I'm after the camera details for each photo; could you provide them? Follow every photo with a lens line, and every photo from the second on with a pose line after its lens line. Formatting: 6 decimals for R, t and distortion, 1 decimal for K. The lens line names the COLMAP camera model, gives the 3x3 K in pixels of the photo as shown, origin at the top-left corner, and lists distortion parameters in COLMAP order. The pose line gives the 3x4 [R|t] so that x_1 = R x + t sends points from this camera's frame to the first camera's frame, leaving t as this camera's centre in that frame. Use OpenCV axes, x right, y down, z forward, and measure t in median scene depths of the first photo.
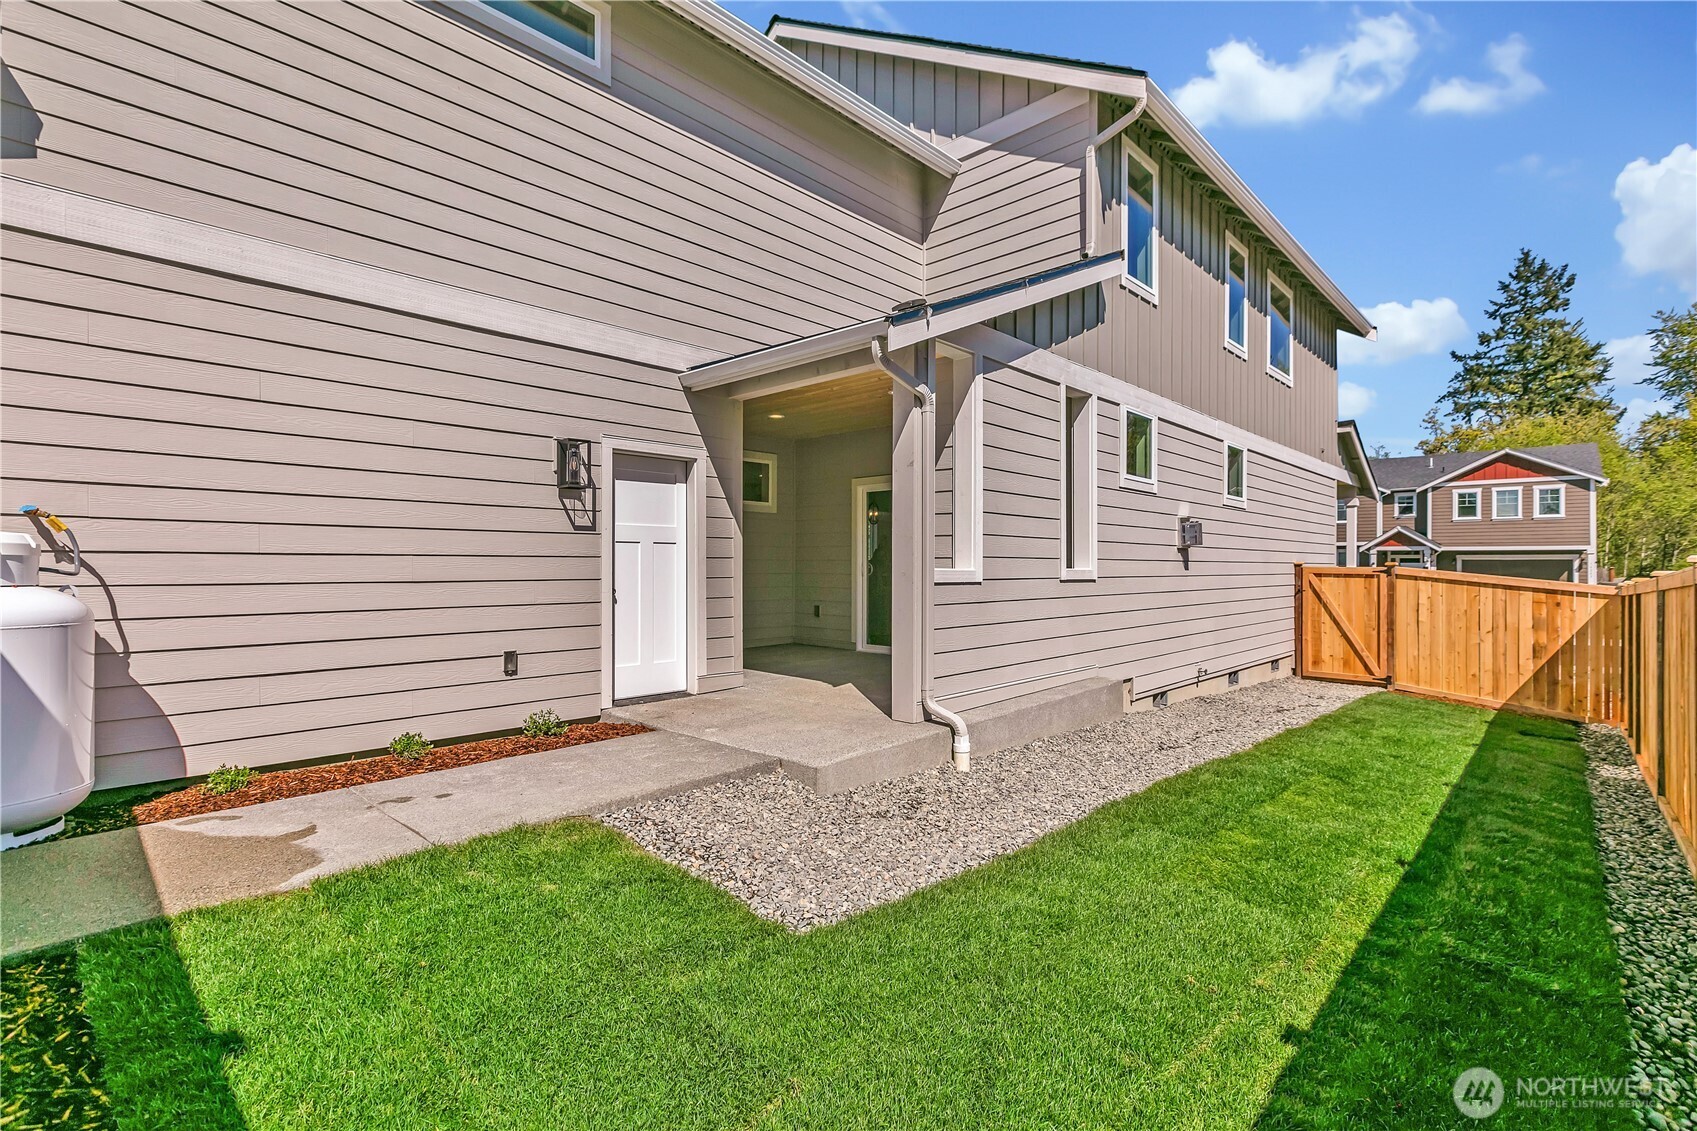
lens RADIAL K [[776.4, 0, 848.5], [0, 776.4, 565.5], [0, 0, 1]] dist [-0.001613, -0.000982]
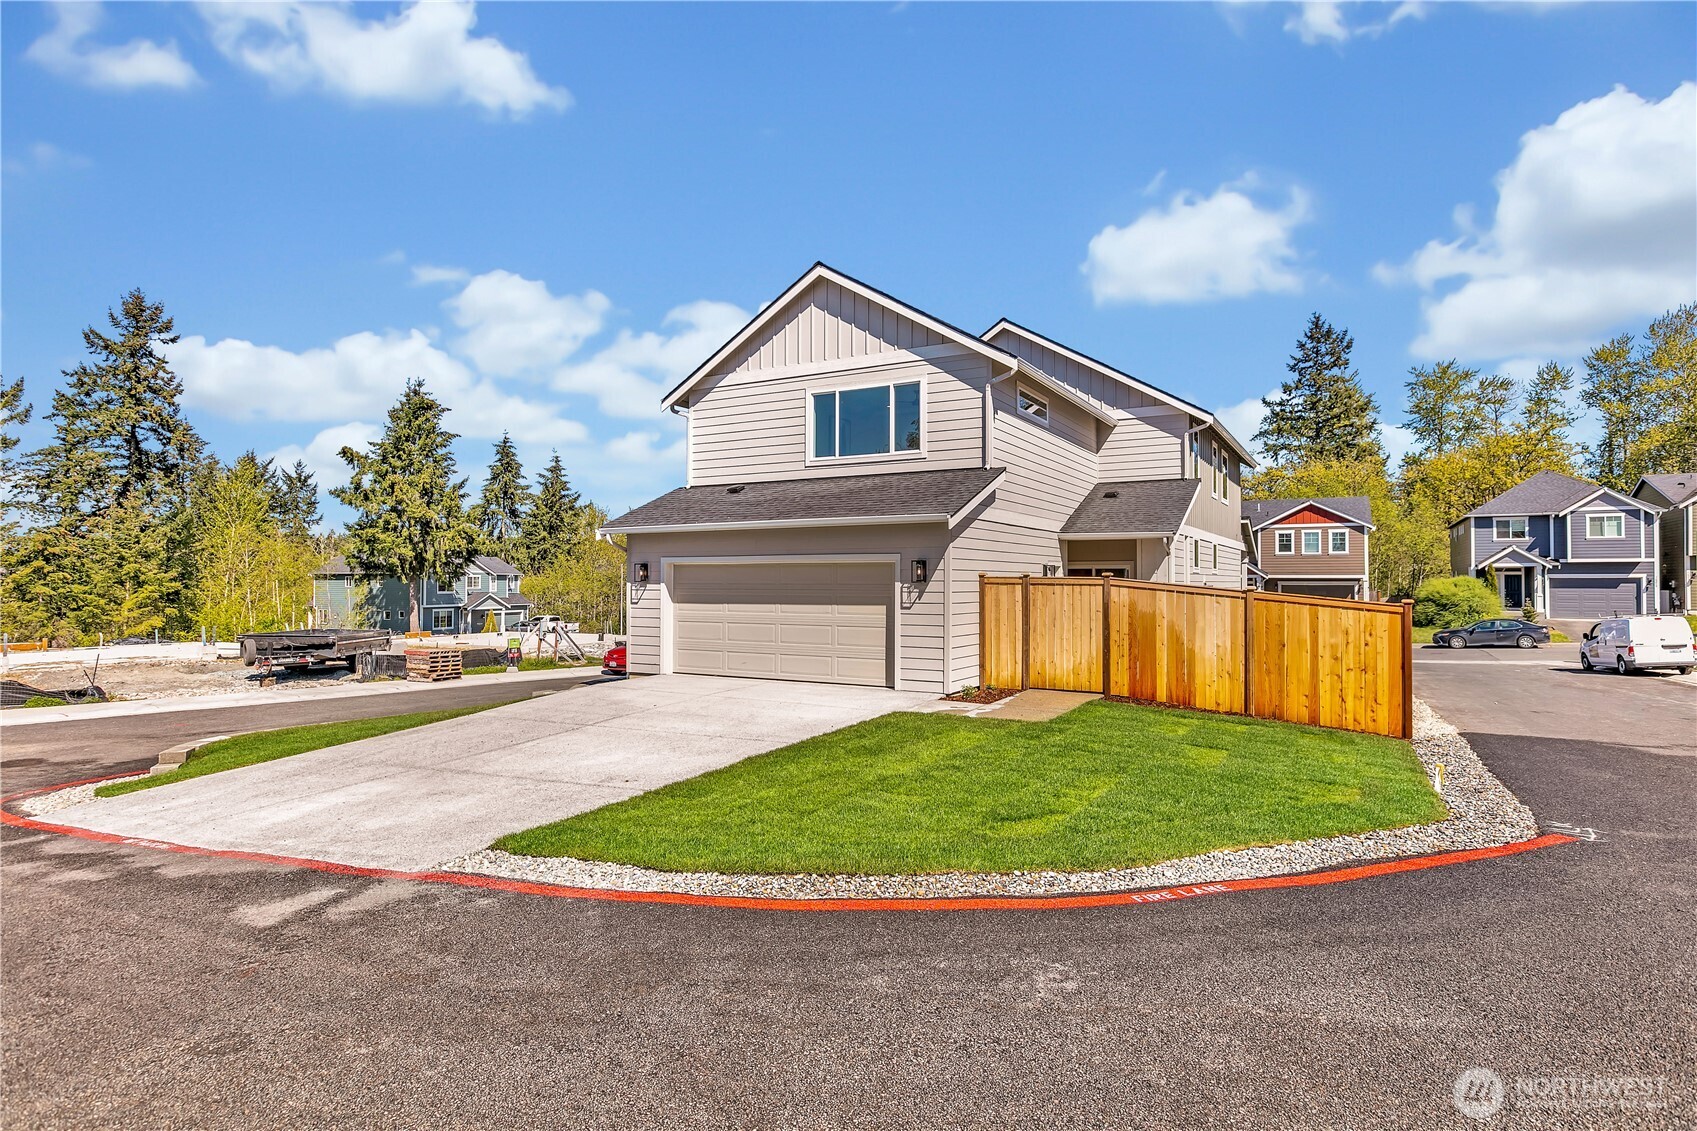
lens RADIAL K [[898.6, 0, 848.5], [0, 898.6, 565.5], [0, 0, 1]] dist [0.002733, 0.000134]
pose [[0.971166, 0.002056, 0.238396, -0.138782], [0.002008, 0.999857, -0.016805, -0.008404], [-0.238396, 0.016799, 0.971023, -0.147150]]
